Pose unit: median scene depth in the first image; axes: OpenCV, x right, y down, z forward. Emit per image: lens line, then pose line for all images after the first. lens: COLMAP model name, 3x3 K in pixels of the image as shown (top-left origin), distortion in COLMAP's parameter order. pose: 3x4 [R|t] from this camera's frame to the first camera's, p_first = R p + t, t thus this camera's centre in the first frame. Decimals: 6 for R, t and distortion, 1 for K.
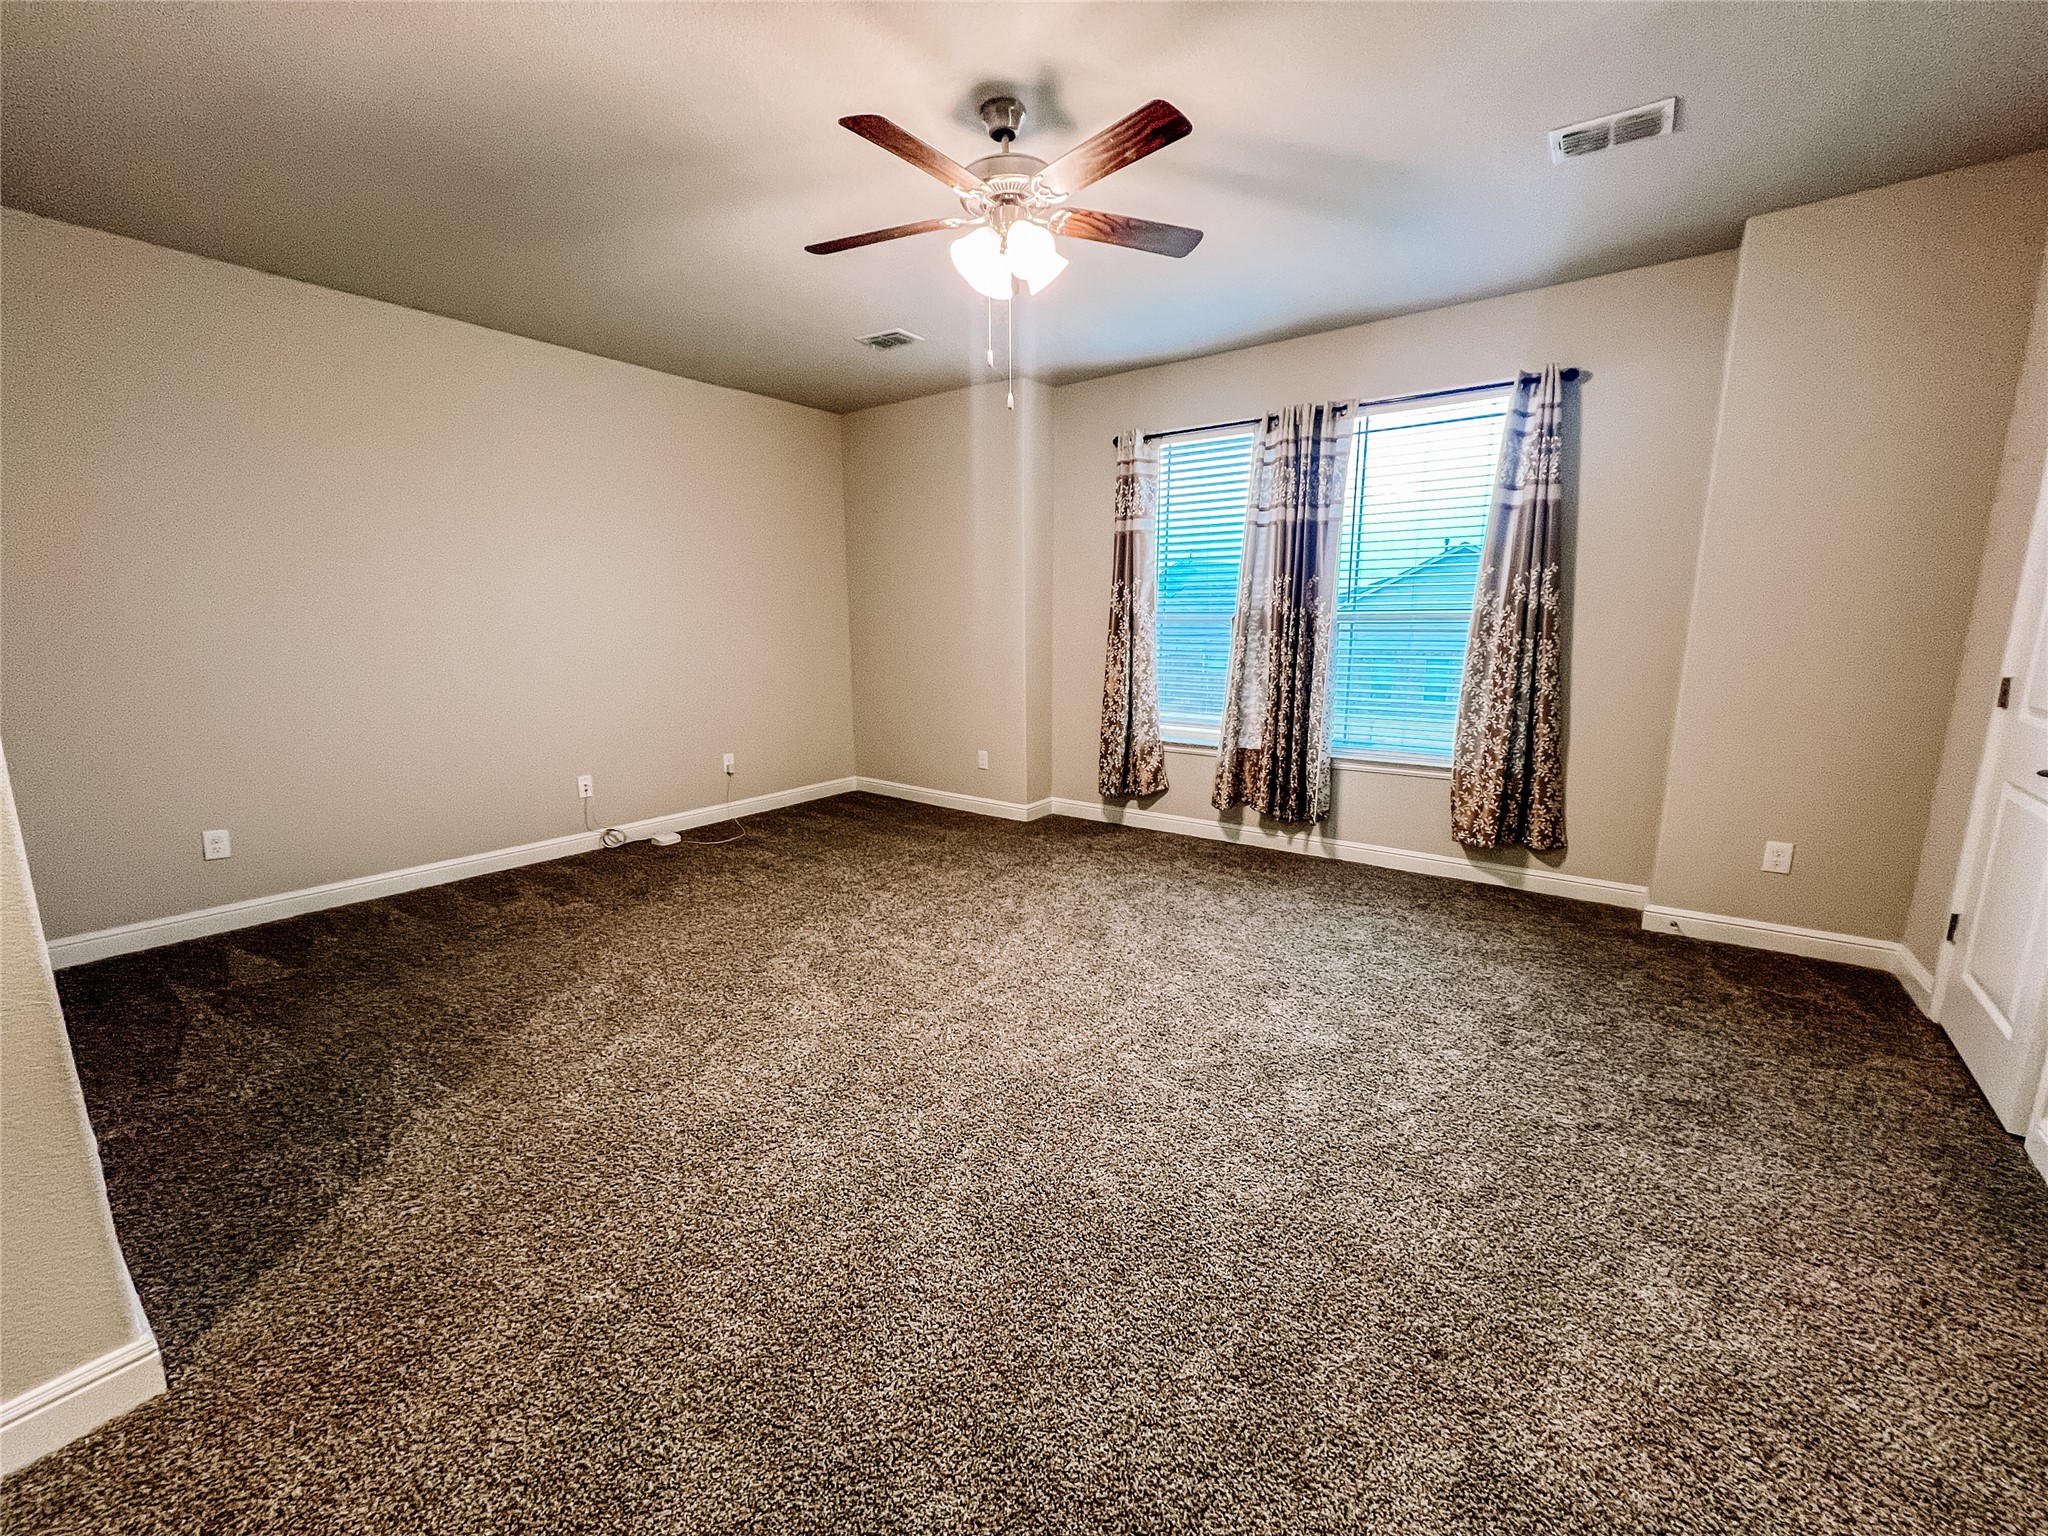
lens RADIAL K [[814.6, 0, 1026.4], [0, 814.6, 769.2], [0, 0, 1]] dist [-0.001658, 0.000326]
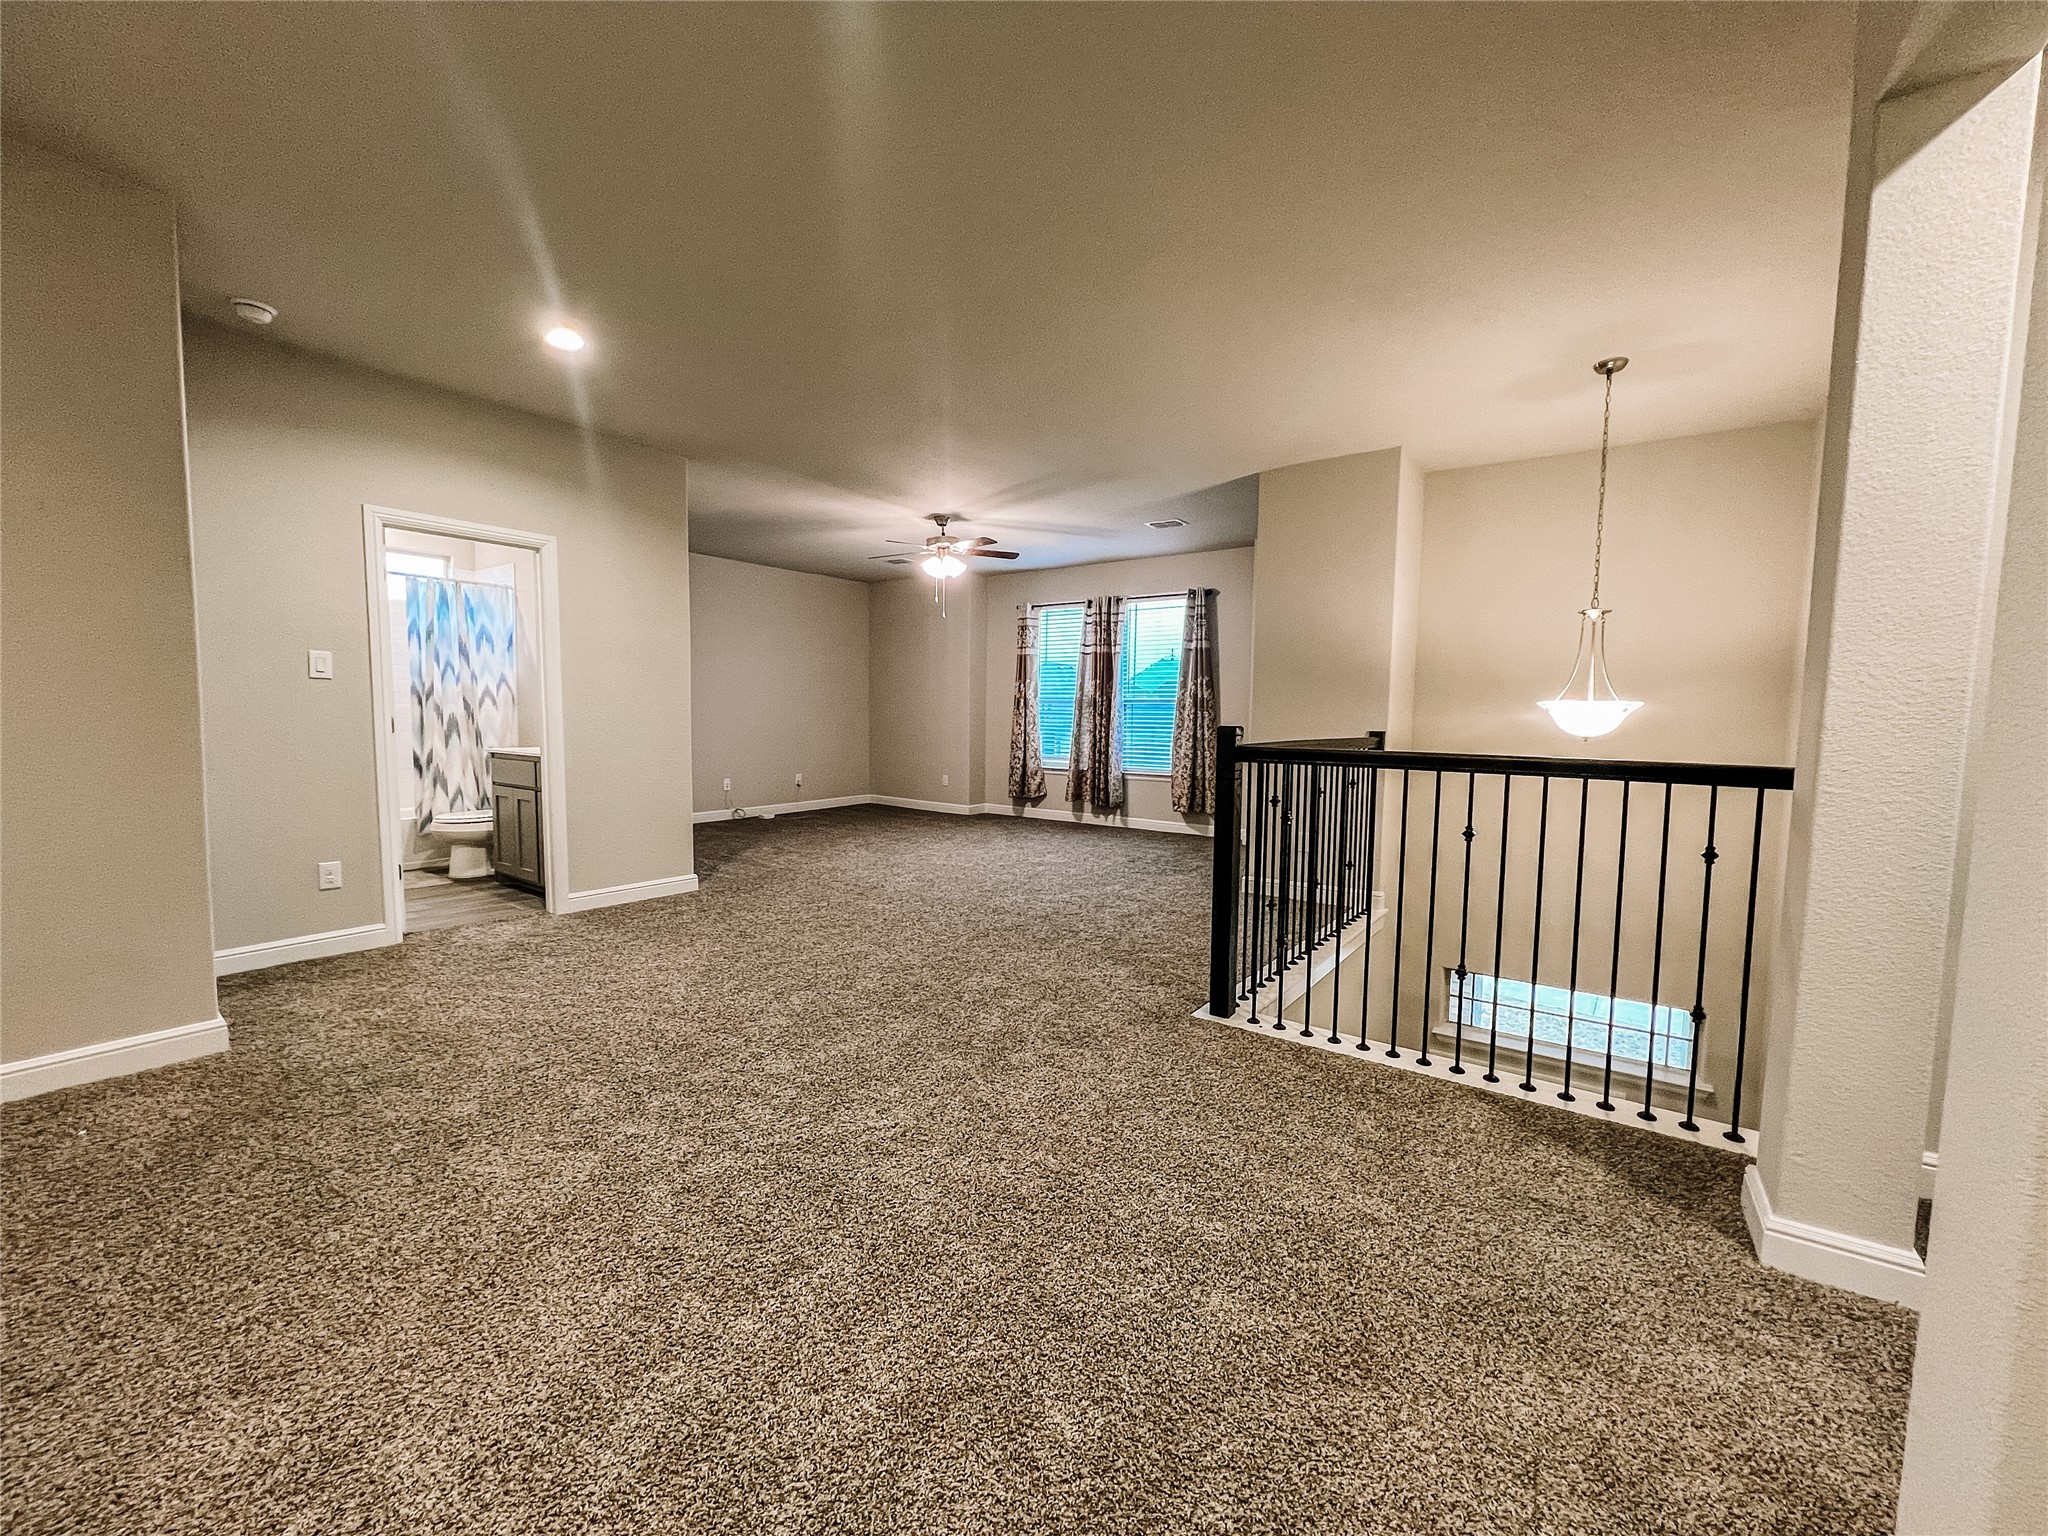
lens RADIAL K [[814.6, 0, 1015.2], [0, 814.6, 761.9], [0, 0, 1]] dist [-0.001658, 0.000326]
pose [[0.999807, 0.016821, -0.010169, 0.135158], [-0.017912, 0.992739, -0.118947, 0.183506], [0.008095, 0.119106, 0.992848, -0.864277]]
